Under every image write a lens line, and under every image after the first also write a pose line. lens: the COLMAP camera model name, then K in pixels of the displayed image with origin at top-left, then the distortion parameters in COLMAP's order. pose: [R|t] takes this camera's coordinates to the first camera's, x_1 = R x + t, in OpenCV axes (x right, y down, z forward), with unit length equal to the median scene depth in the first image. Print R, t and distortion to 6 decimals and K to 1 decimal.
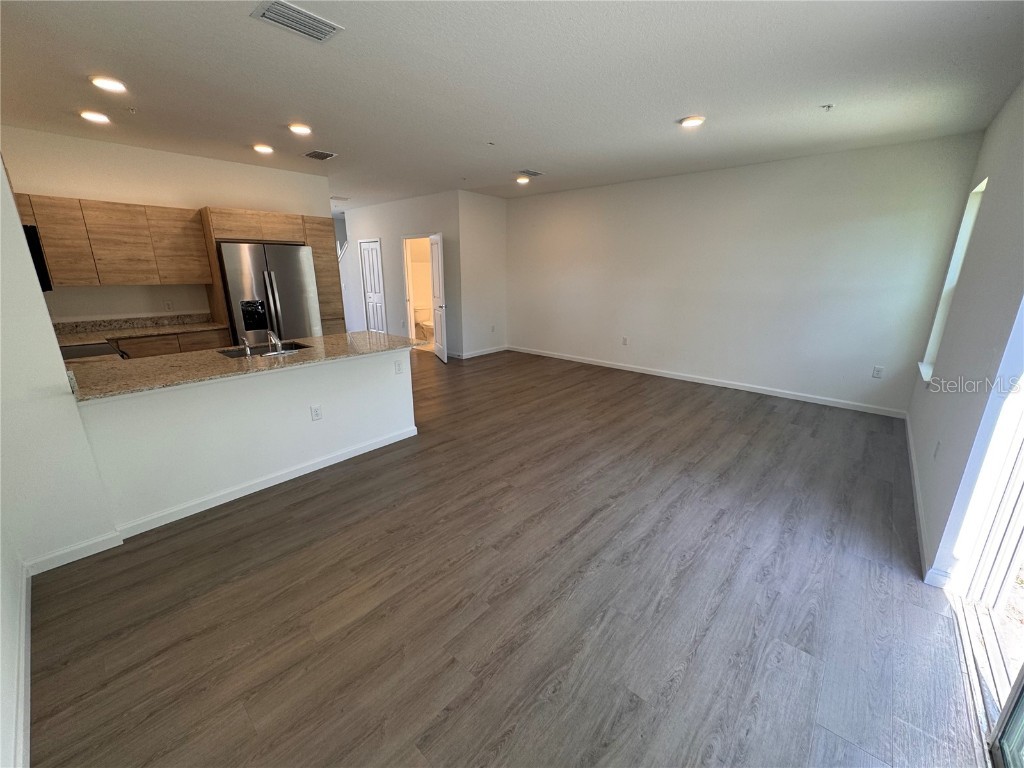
lens RADIAL K [[409.3, 0, 511.1], [0, 409.3, 383.5], [0, 0, 1]] dist [-0.001676, -0.000133]
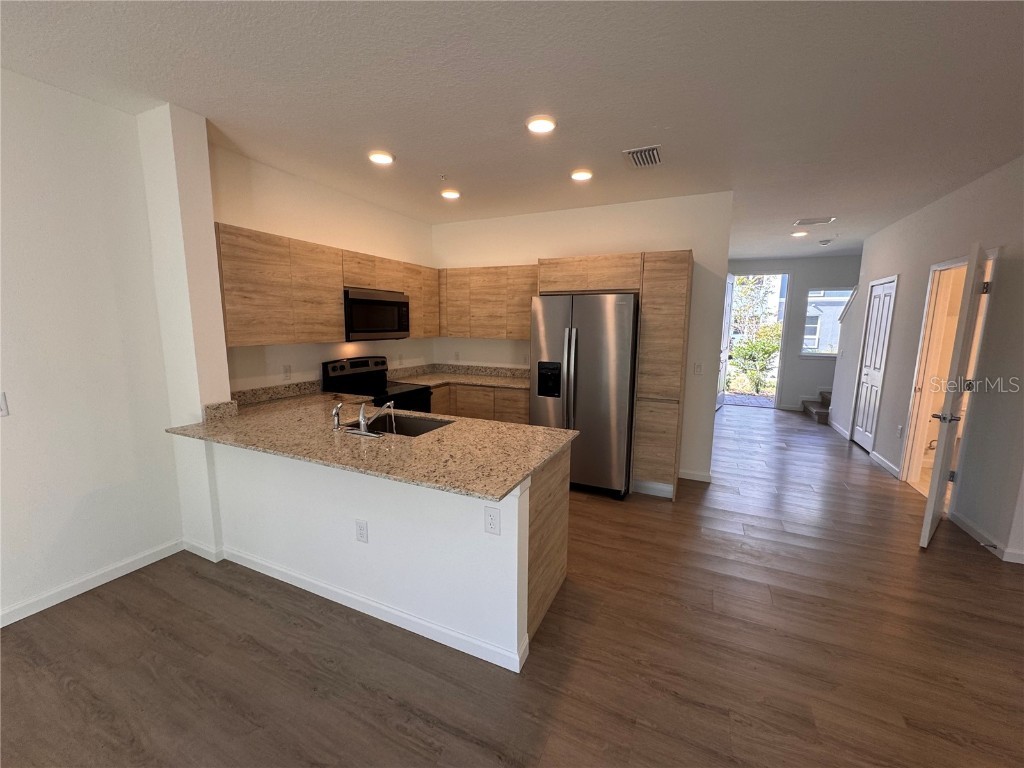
lens RADIAL K [[409.3, 0, 511.1], [0, 409.3, 383.5], [0, 0, 1]] dist [-0.001676, -0.000133]
pose [[0.284071, 0.140684, -0.948426, 0.159350], [-0.267405, 0.961553, 0.062538, -0.214886], [0.920759, 0.235849, 0.310769, 0.761261]]
